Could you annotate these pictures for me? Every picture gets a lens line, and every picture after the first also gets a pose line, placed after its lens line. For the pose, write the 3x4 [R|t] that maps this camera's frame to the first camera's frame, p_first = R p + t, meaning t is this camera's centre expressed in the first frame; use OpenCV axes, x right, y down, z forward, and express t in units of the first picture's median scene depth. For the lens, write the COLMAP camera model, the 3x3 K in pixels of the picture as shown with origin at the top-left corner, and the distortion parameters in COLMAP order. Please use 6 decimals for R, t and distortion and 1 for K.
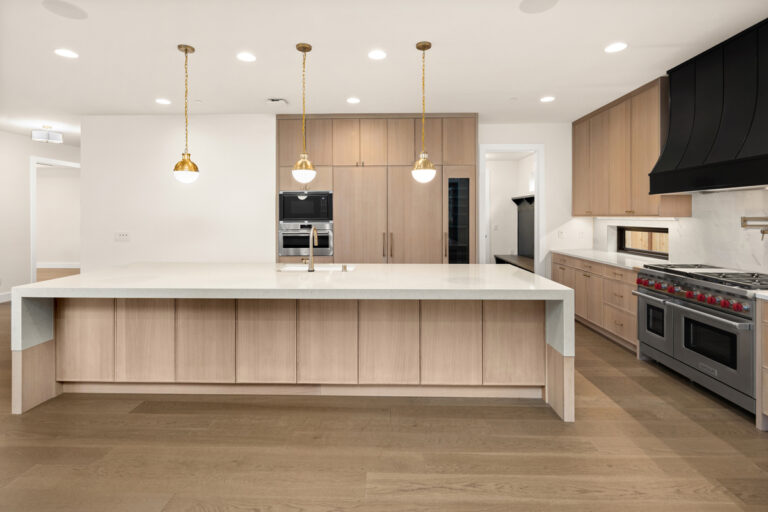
lens RADIAL K [[369.5, 0, 383.6], [0, 369.5, 219.1], [0, 0, 1]] dist [-0.000642, -0.000649]
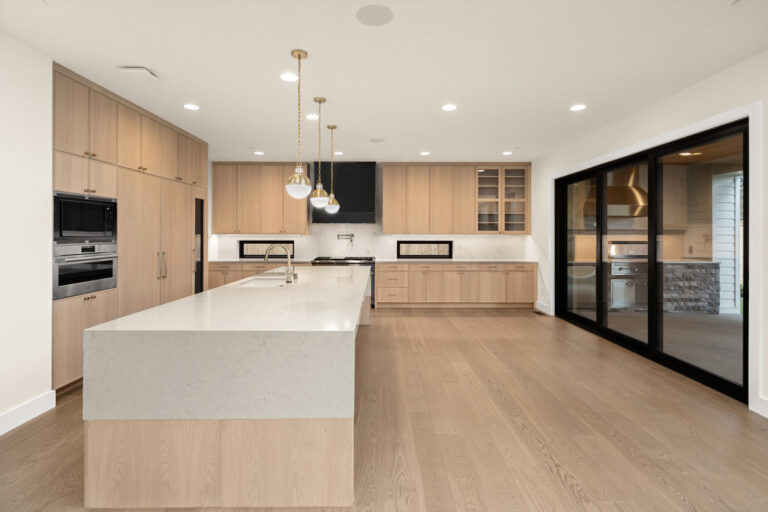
lens RADIAL K [[369.7, 0, 379.5], [0, 369.7, 231.4], [0, 0, 1]] dist [0.001292, 0.000088]
pose [[-0.021483, 0.007139, 0.999744, -0.889641], [0.003845, 0.999968, -0.007058, -0.005372], [-0.999762, 0.003692, -0.021510, 0.492509]]
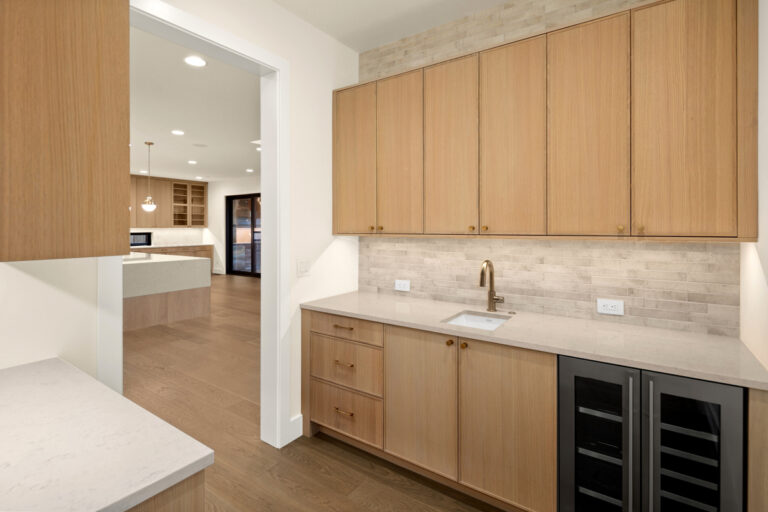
lens RADIAL K [[369.7, 0, 379.5], [0, 369.7, 231.4], [0, 0, 1]] dist [0.001292, 0.000088]
pose [[-0.834358, -0.005116, 0.551200, -1.605146], [0.002075, 0.999921, 0.012421, -0.005354], [-0.551220, 0.011507, -0.834281, 1.189984]]
